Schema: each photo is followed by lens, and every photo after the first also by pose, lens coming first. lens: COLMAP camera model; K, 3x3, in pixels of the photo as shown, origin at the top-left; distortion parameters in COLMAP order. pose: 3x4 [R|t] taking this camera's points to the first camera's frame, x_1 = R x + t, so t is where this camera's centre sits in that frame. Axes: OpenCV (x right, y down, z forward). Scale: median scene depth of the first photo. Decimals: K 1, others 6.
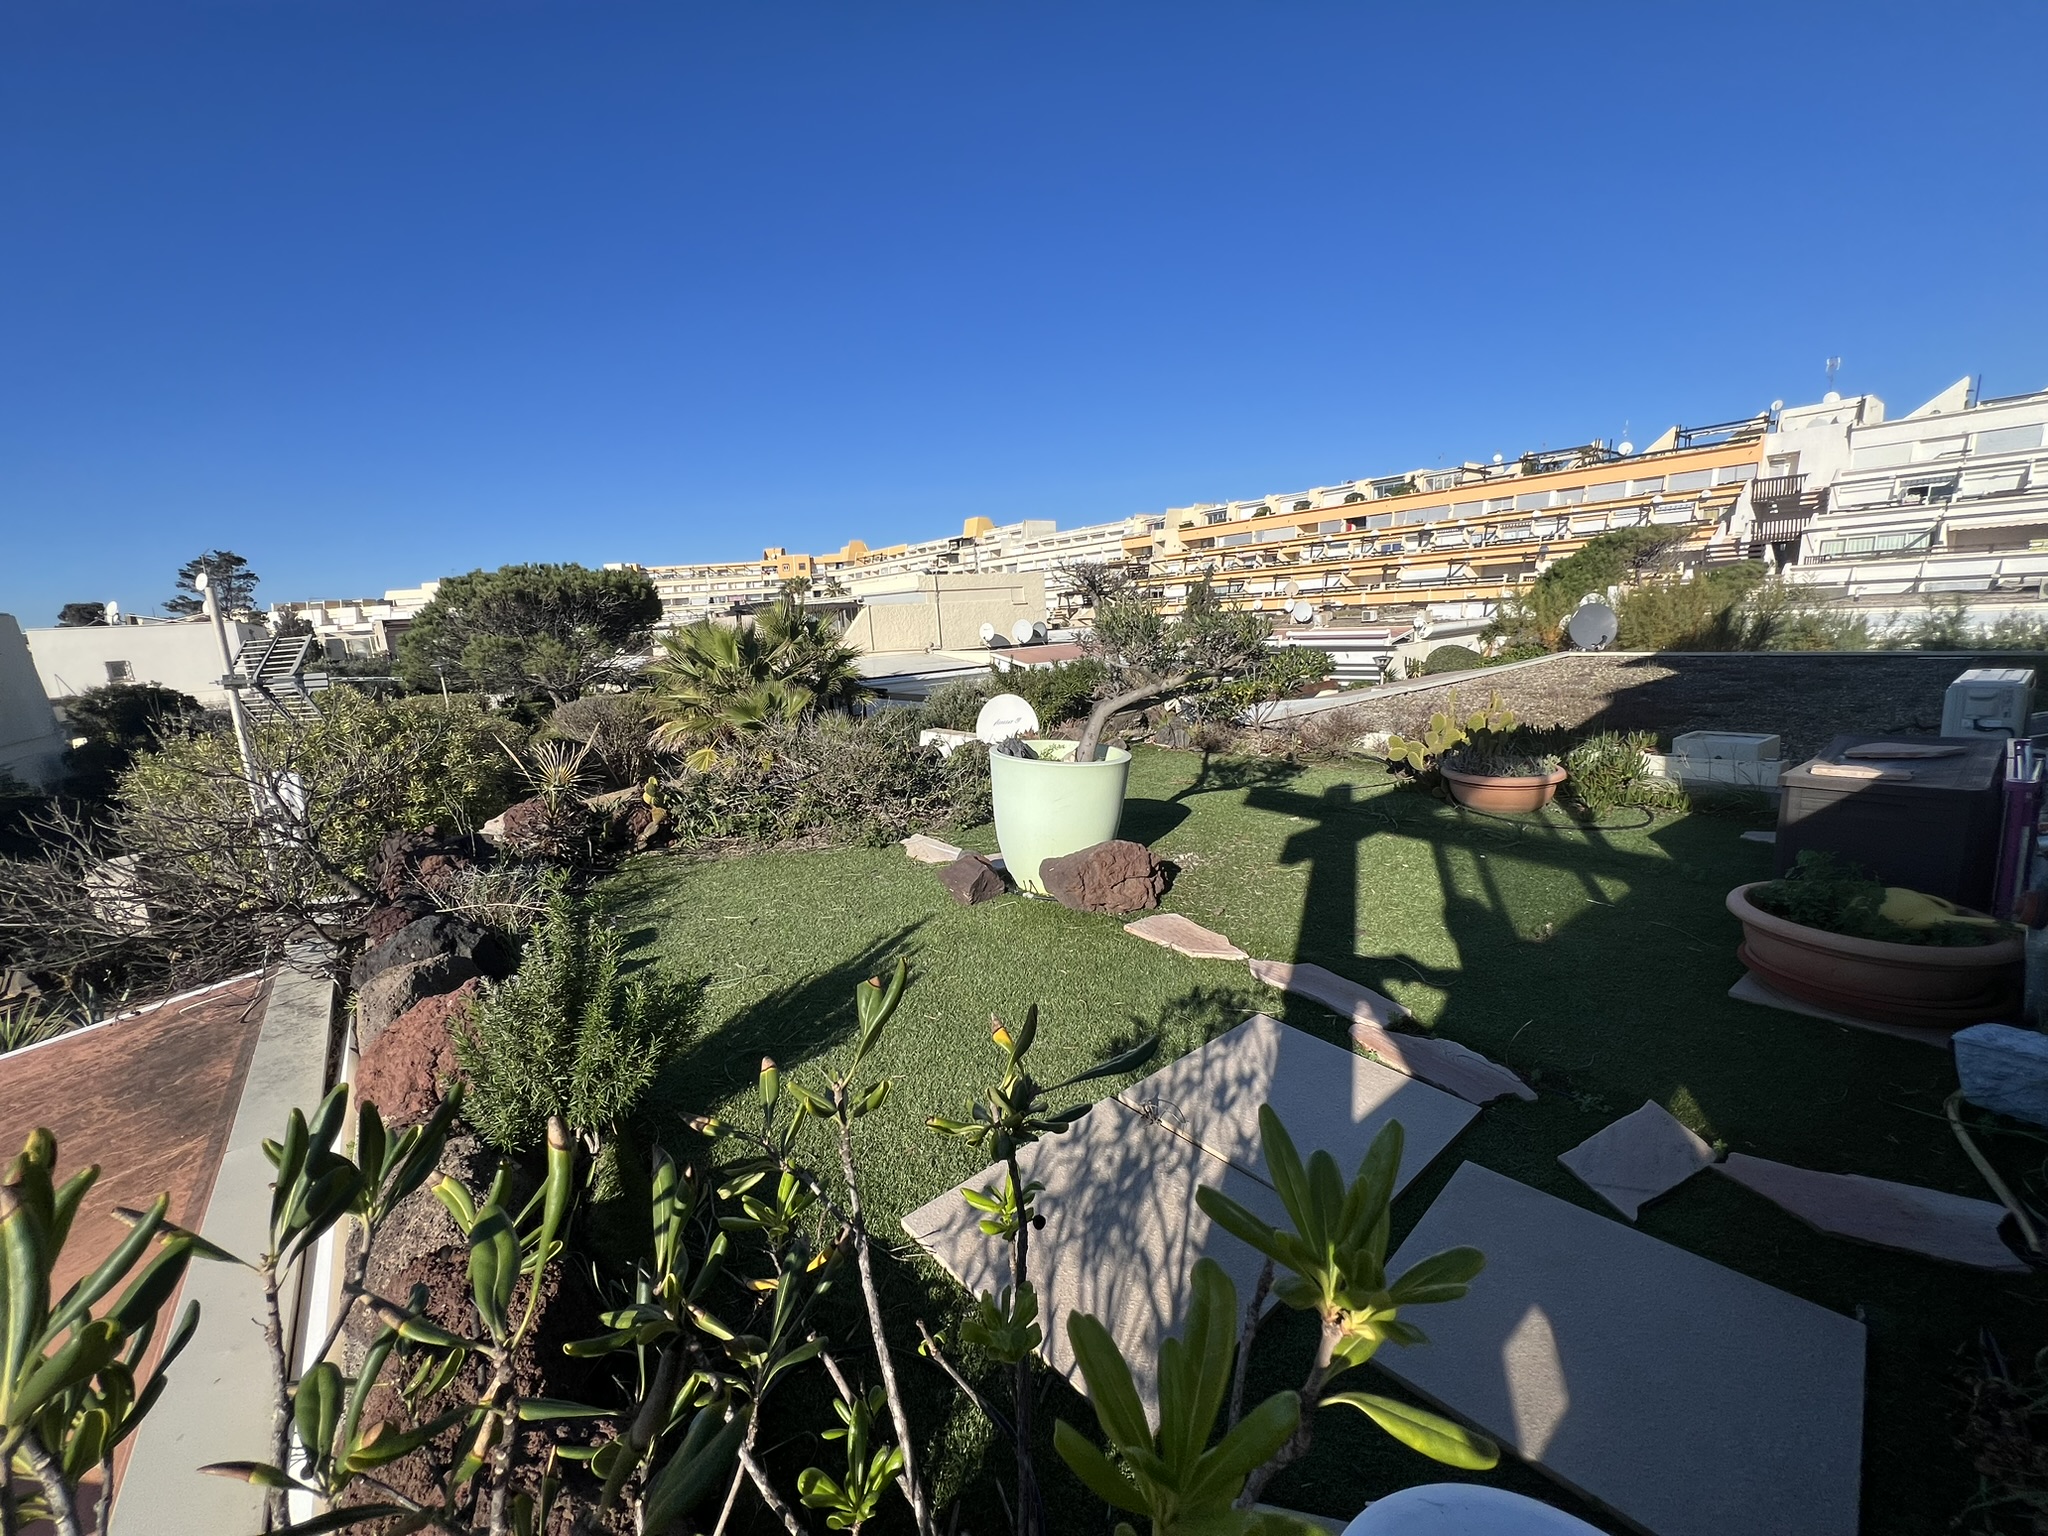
lens RADIAL K [[827.5, 0, 1023.7], [0, 827.5, 769.3], [0, 0, 1]] dist [0.000178, -0.000468]
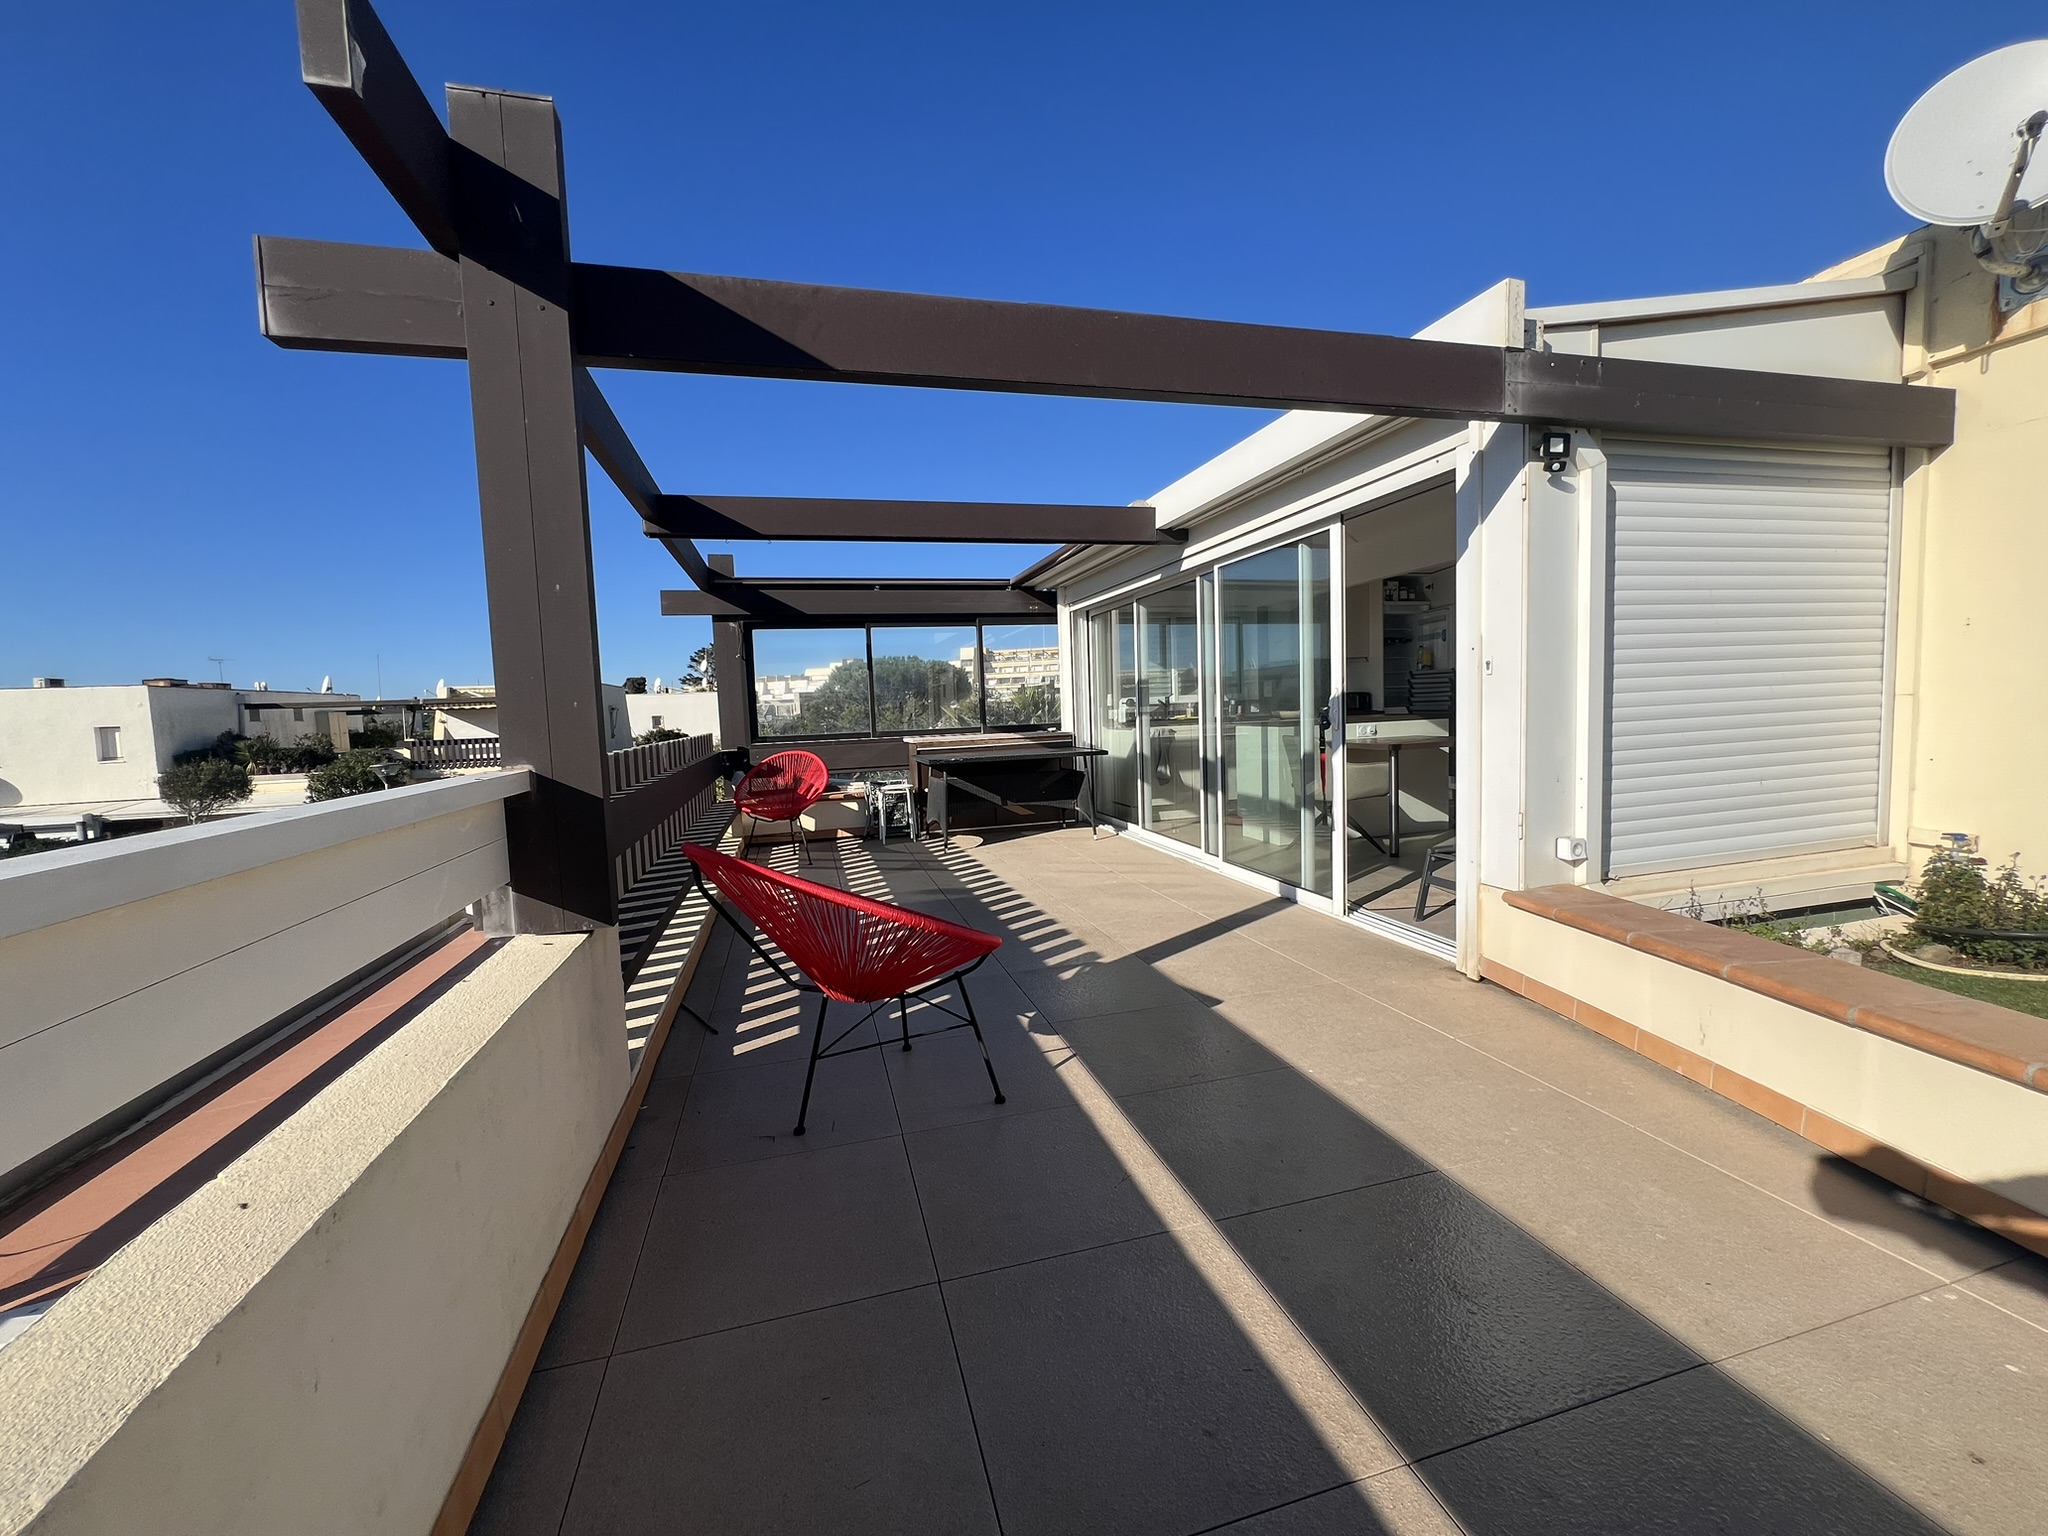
lens RADIAL K [[827.5, 0, 1023.7], [0, 827.5, 769.3], [0, 0, 1]] dist [0.000178, -0.000468]
pose [[0.924239, 0.054227, -0.377943, 0.135370], [-0.089436, 0.993071, -0.076226, 0.025659], [0.371191, 0.104253, 0.922685, -0.166642]]
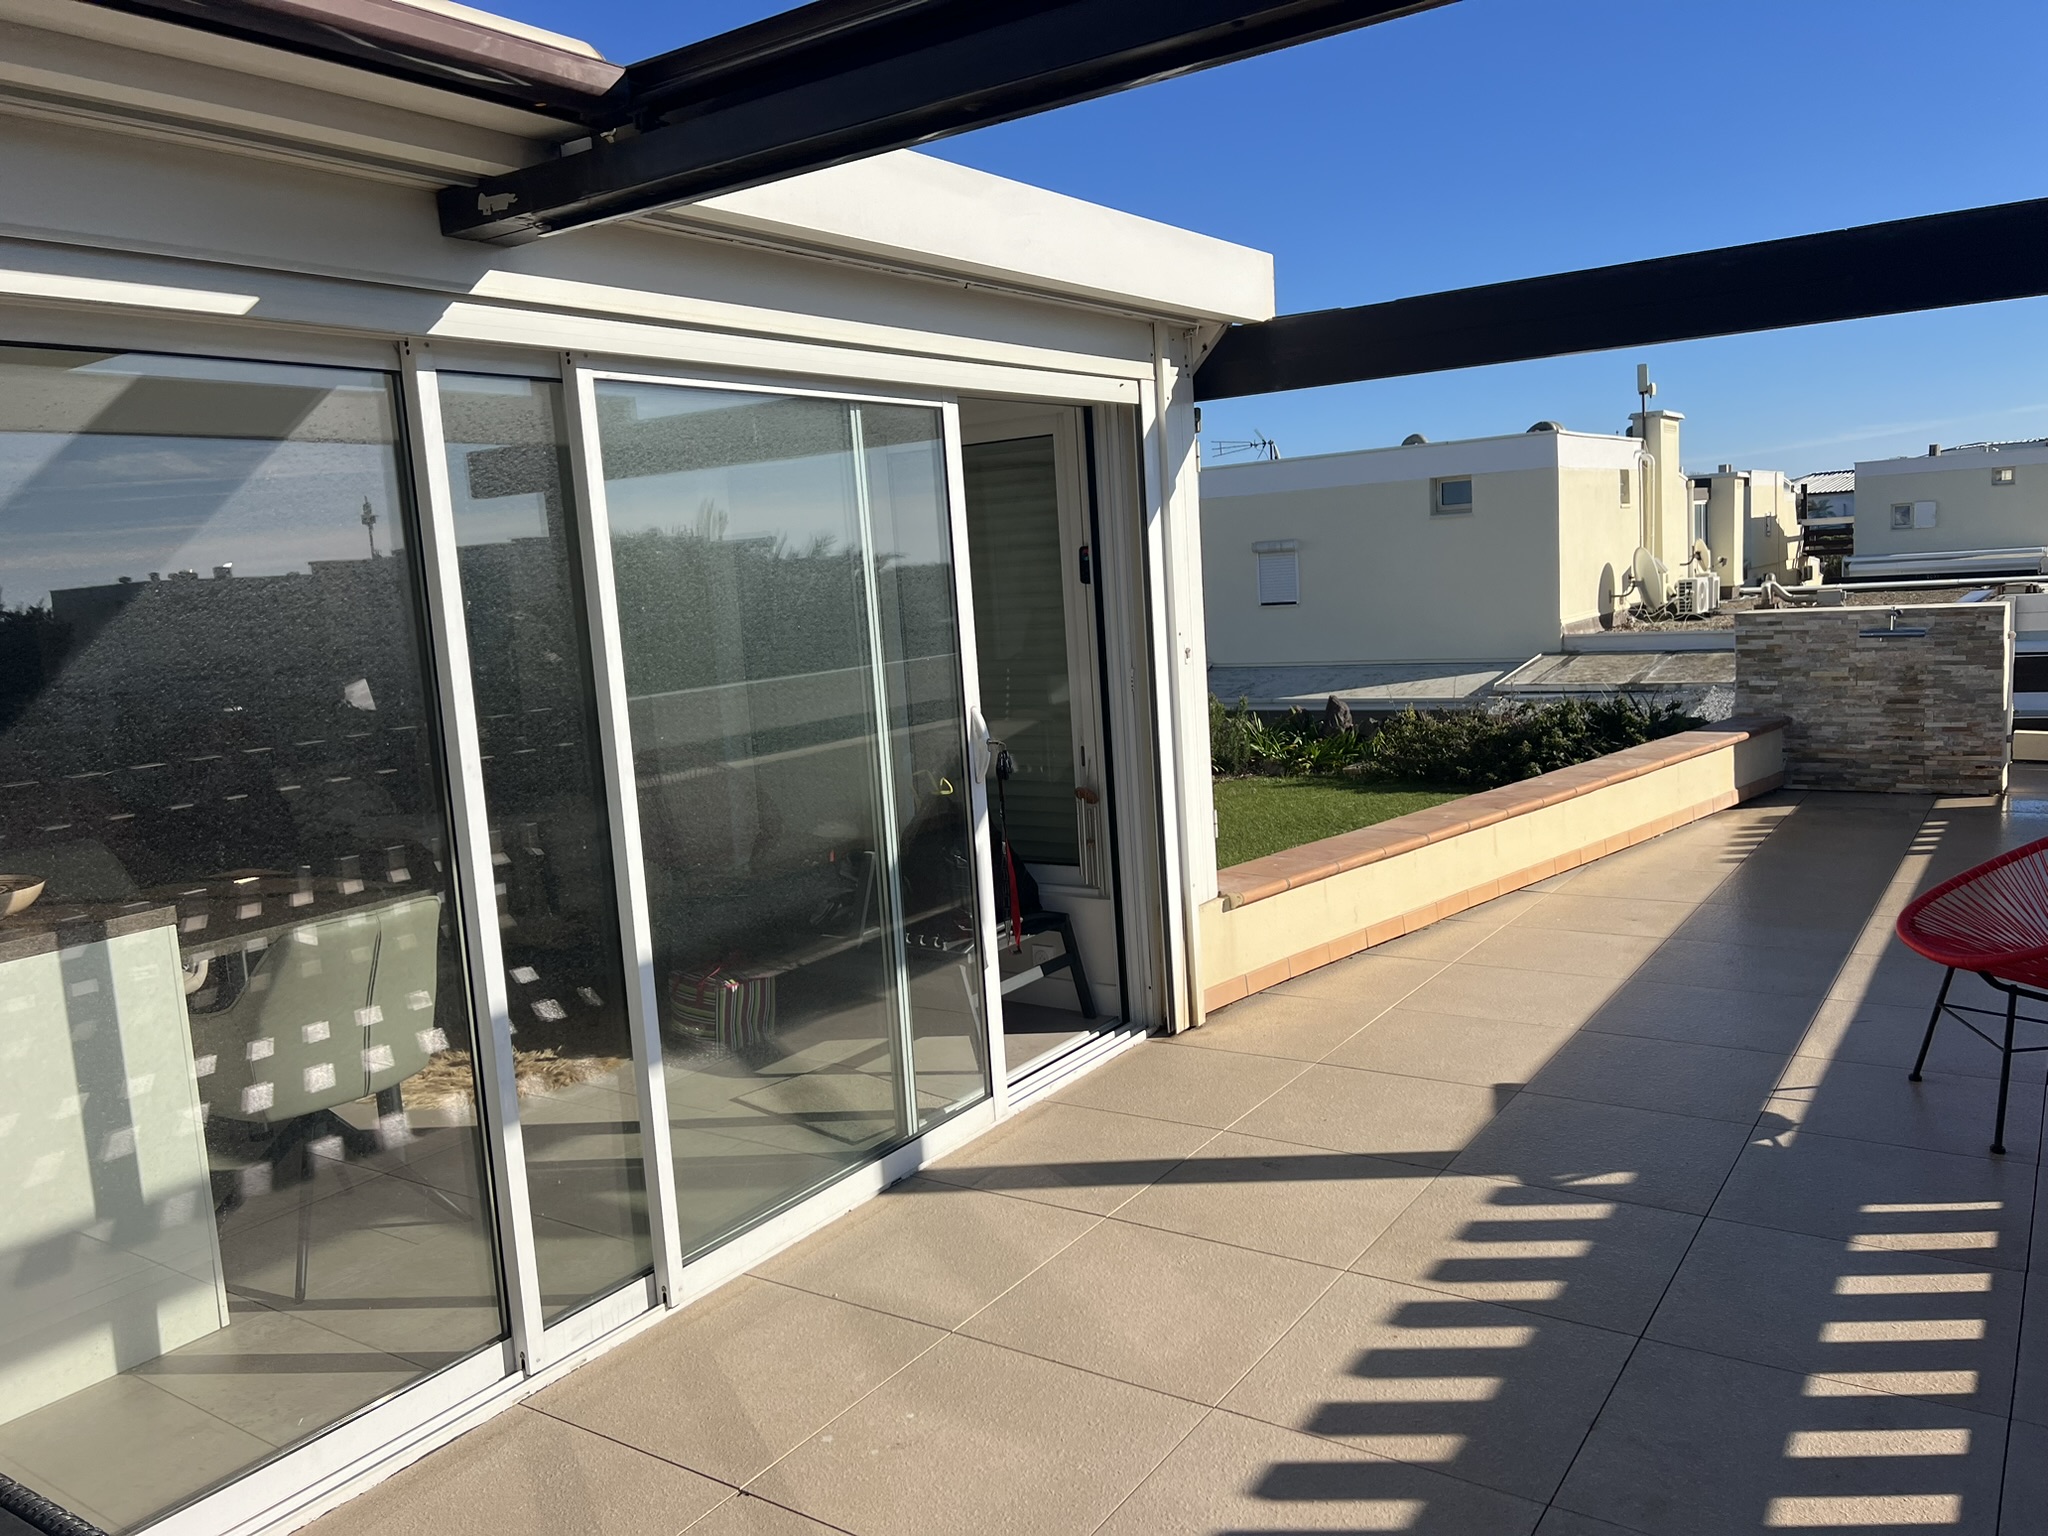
lens RADIAL K [[1535.2, 0, 1024.0], [0, 1535.2, 768.0], [0, 0, 1]] dist [0.007357, 0.000809]
pose [[-0.298420, -0.039237, 0.953628, -0.505217], [0.264617, 0.956584, 0.122166, -0.155349], [-0.917019, 0.288803, -0.275081, 0.670530]]
